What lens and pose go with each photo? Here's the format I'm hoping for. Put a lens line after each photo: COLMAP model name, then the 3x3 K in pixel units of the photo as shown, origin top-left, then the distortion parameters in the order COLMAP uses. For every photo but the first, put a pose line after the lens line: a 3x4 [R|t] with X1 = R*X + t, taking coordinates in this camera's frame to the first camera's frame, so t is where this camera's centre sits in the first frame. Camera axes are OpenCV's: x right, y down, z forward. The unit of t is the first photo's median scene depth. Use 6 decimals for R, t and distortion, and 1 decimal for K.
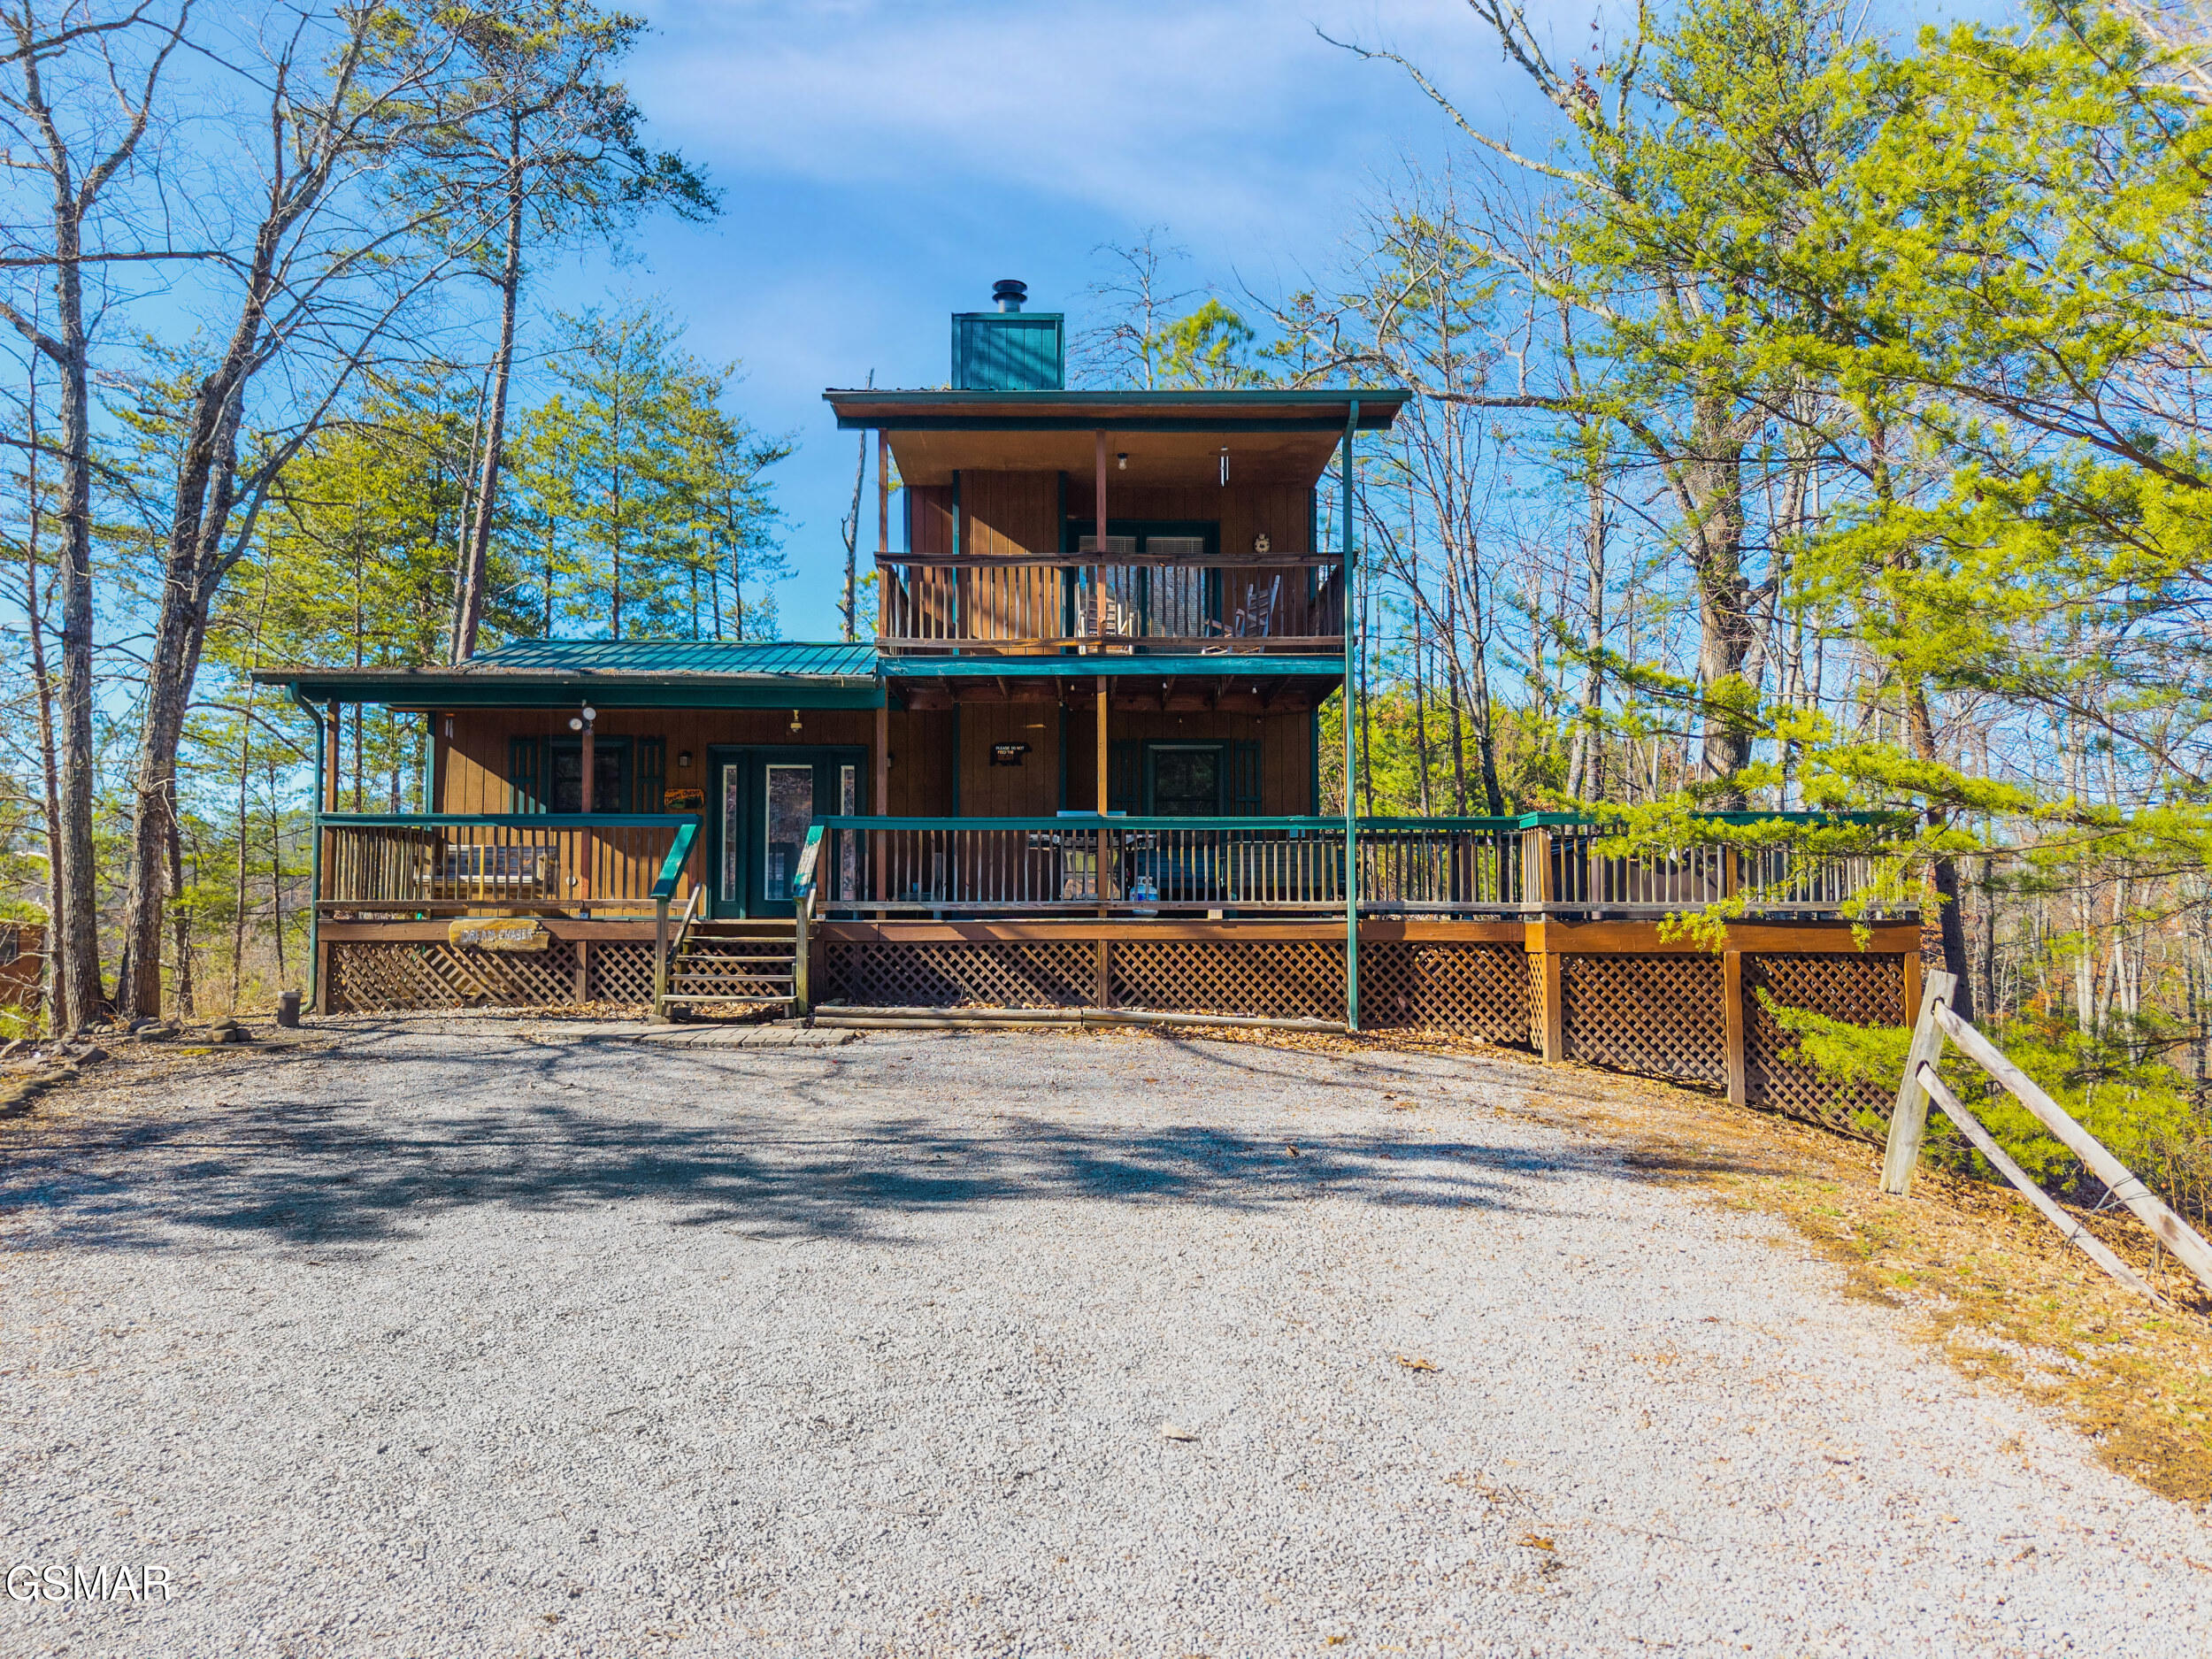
lens RADIAL K [[1532.0, 0, 1106.0], [0, 1532.0, 829.5], [0, 0, 1]] dist [0.003592, 0.000647]
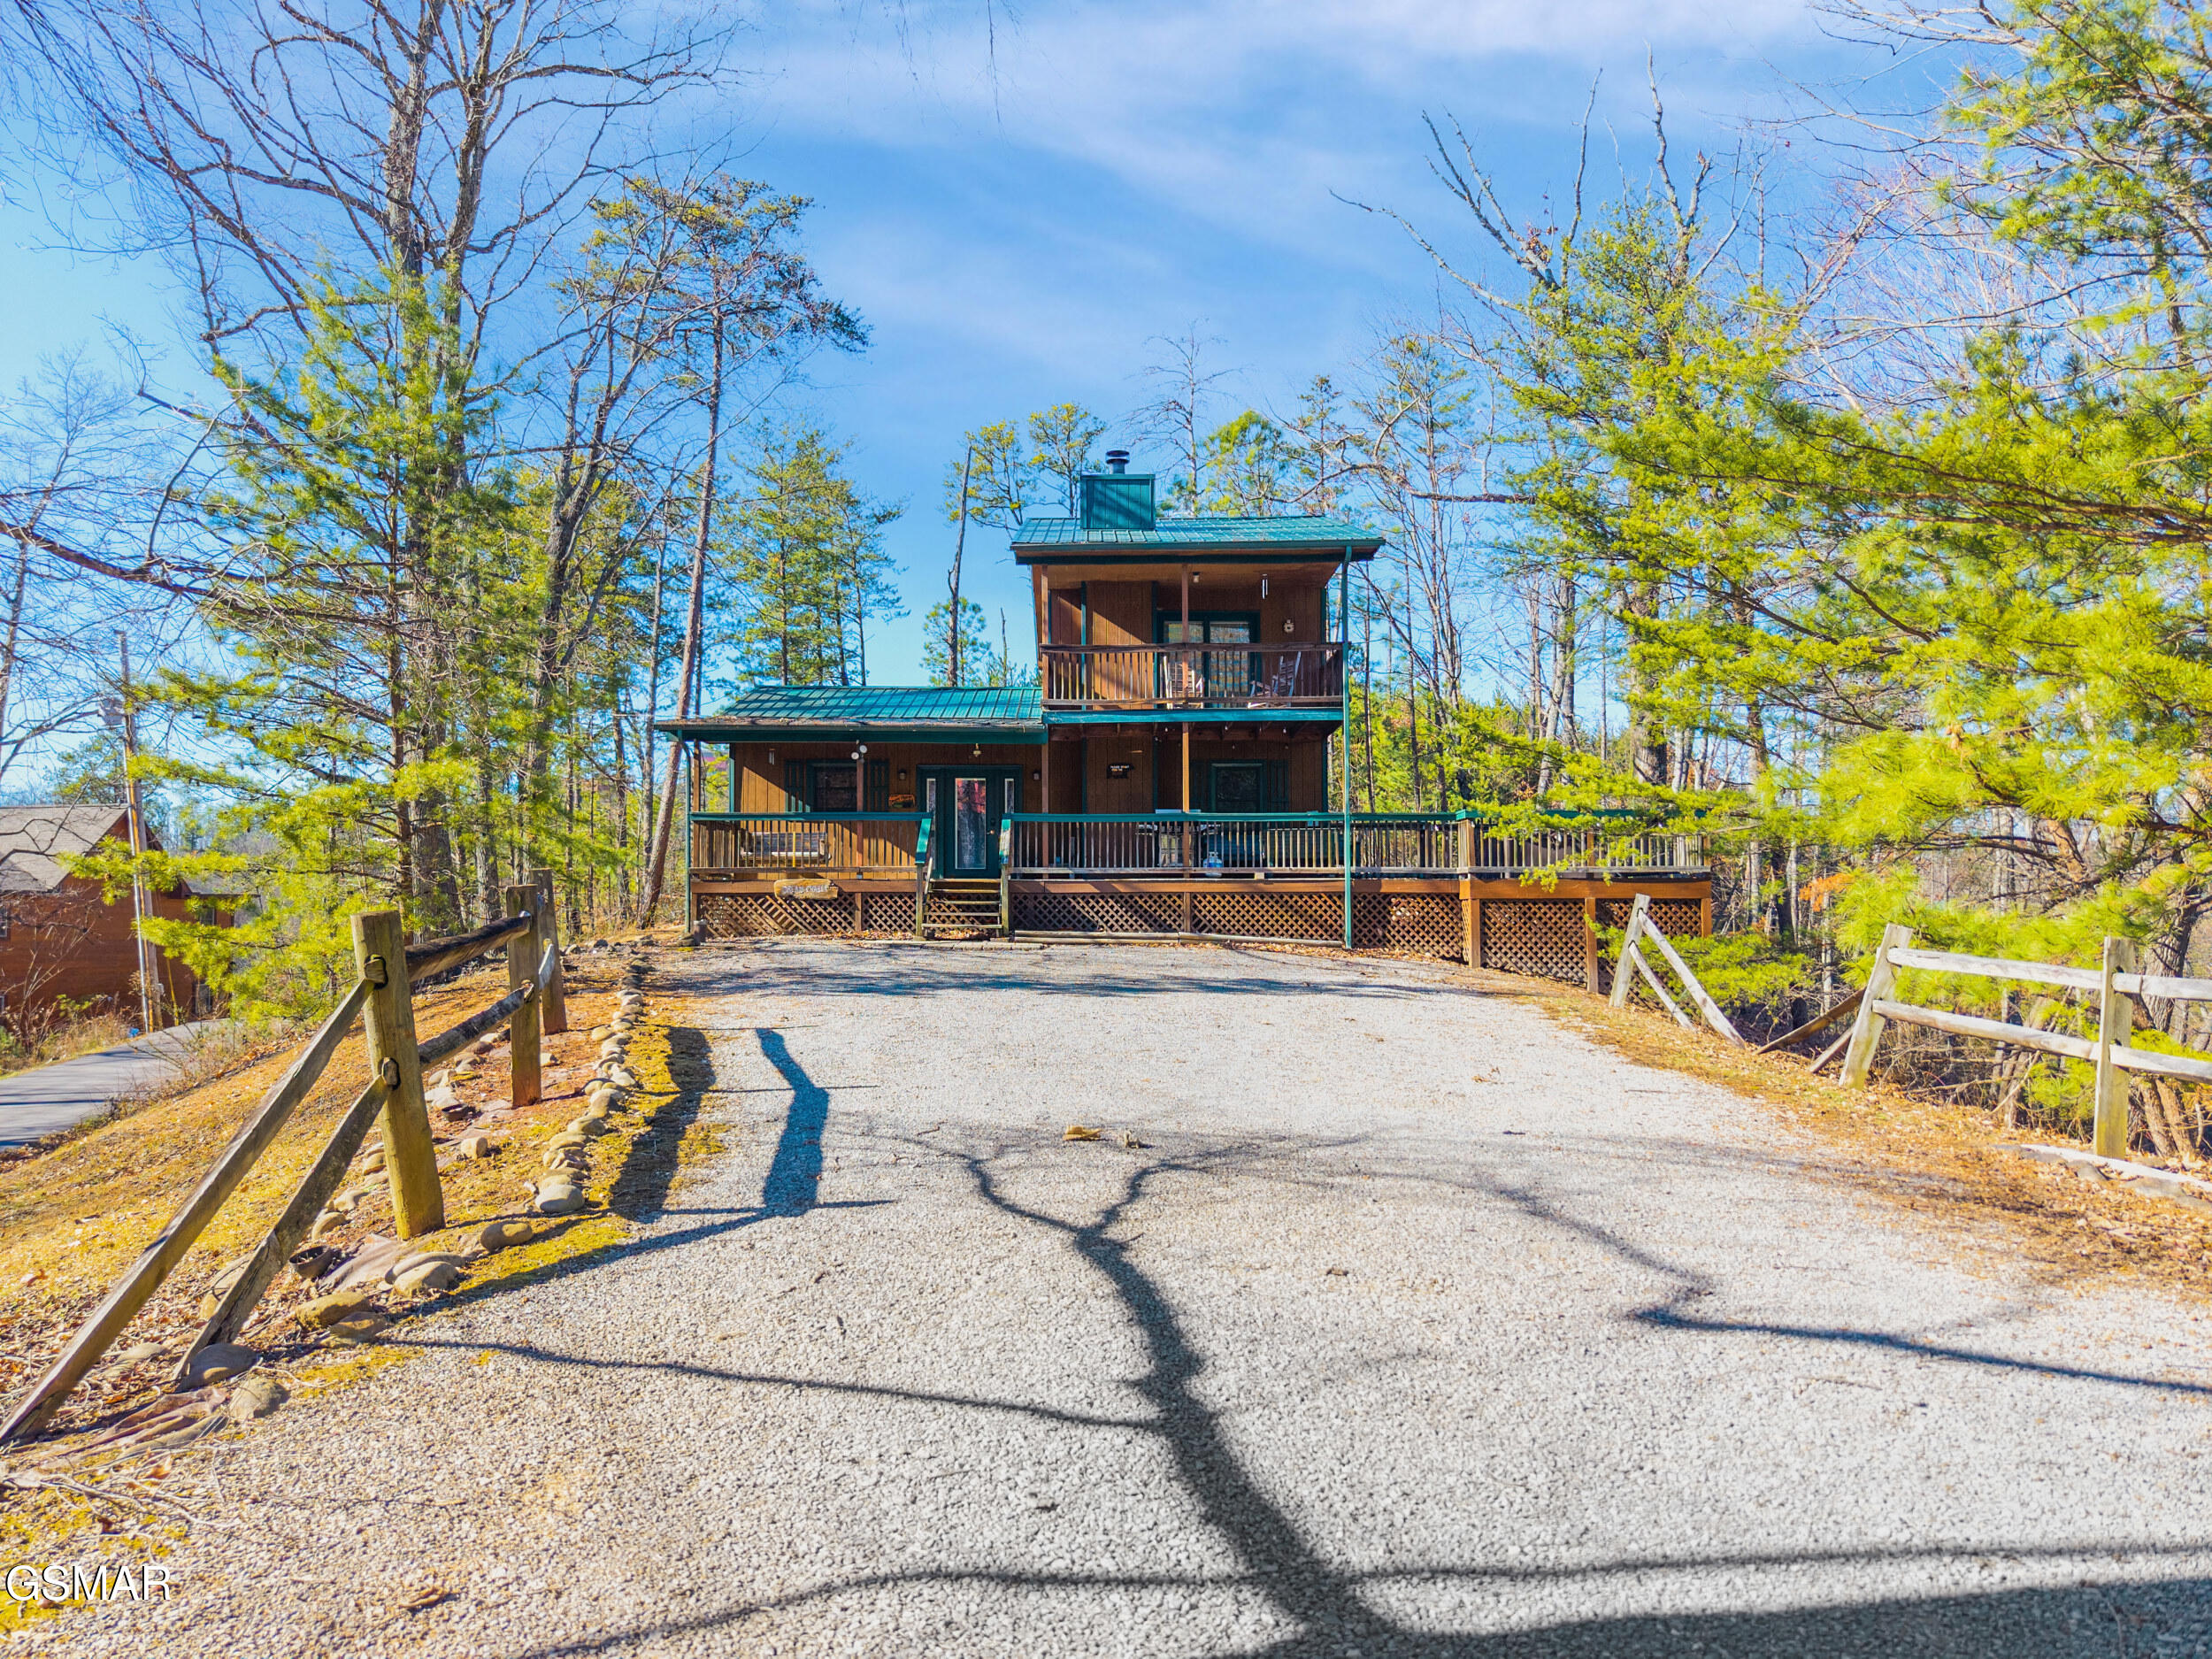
lens RADIAL K [[1519.4, 0, 1080.3], [0, 1519.4, 822.2], [0, 0, 1]] dist [0.001990, 0.000503]
pose [[0.999421, -0.002753, -0.033912, -0.057336], [0.002885, 0.999988, 0.003846, -0.005338], [0.033901, -0.003942, 0.999417, -0.542150]]
